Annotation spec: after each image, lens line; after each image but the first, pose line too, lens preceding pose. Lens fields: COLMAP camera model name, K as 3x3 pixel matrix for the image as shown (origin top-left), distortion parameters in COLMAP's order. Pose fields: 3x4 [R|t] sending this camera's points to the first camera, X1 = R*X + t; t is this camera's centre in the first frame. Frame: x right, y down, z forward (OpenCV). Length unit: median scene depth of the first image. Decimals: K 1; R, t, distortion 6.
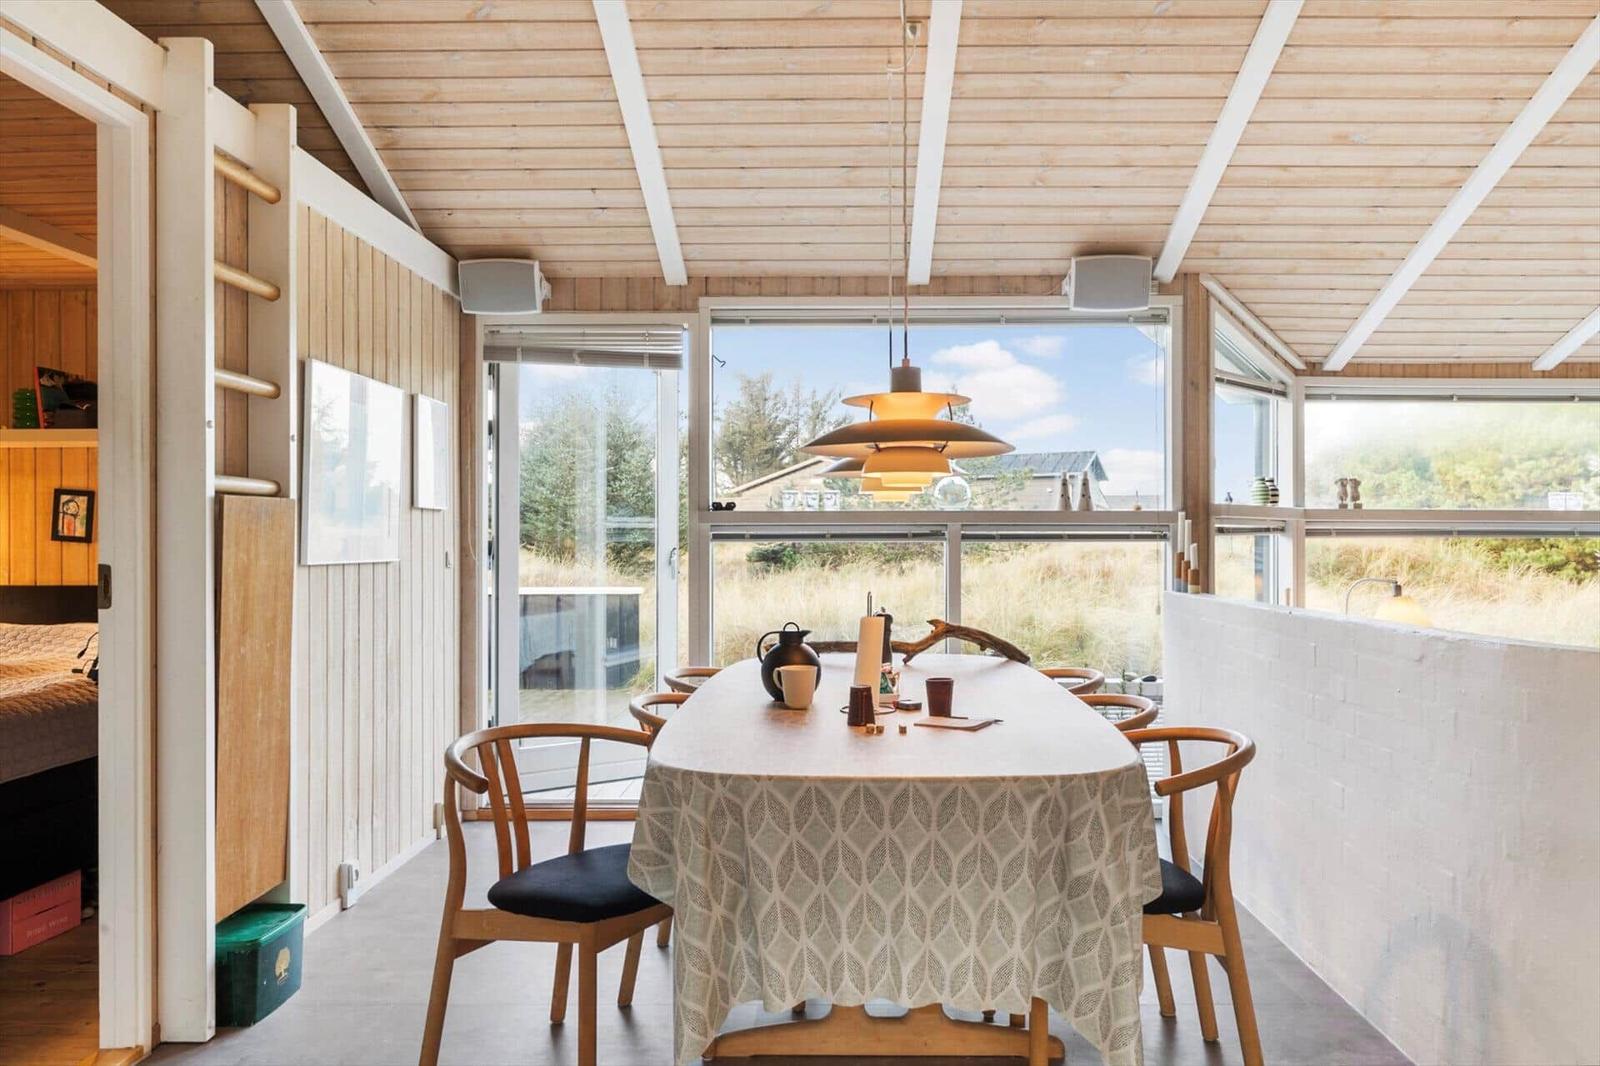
lens RADIAL K [[1124.2, 0, 797.4], [0, 1124.2, 545.6], [0, 0, 1]] dist [-0.002175, 0.001026]
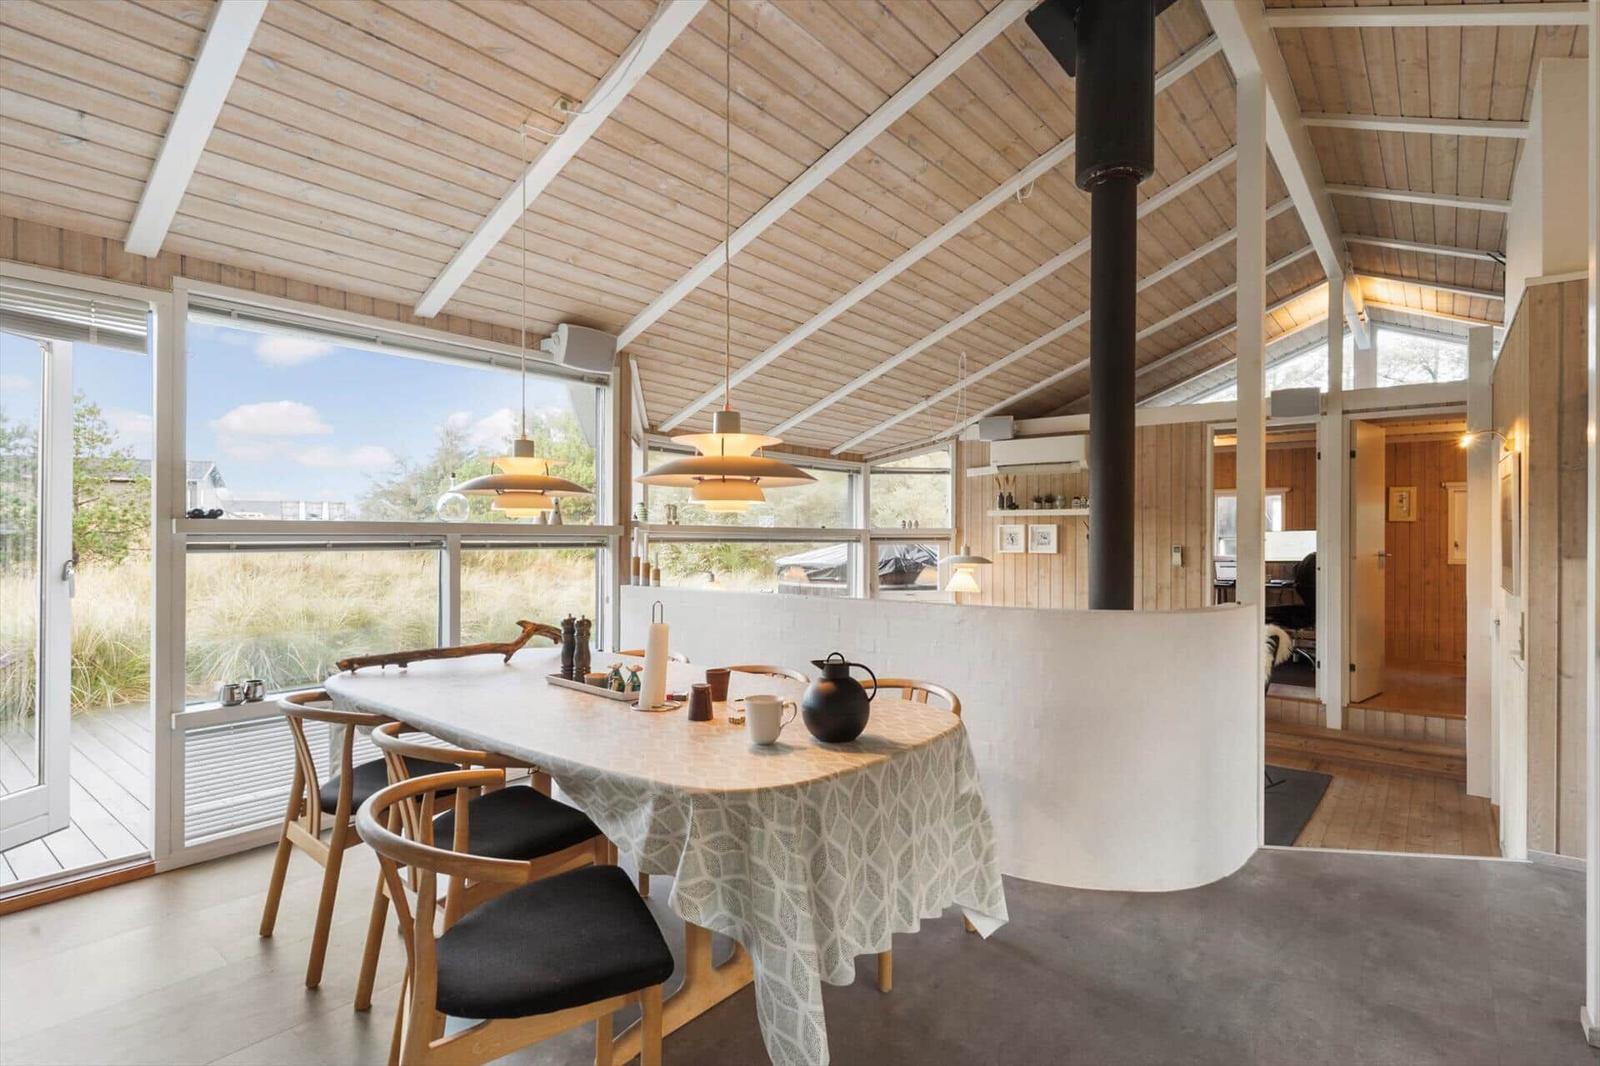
lens RADIAL K [[803.7, 0, 810.2], [0, 803.7, 534.5], [0, 0, 1]] dist [0.002881, -0.002498]
pose [[0.608219, 0.004298, 0.793758, -0.286458], [0.003504, 0.999961, -0.008099, -0.011467], [-0.793762, 0.007707, 0.608180, 0.224125]]
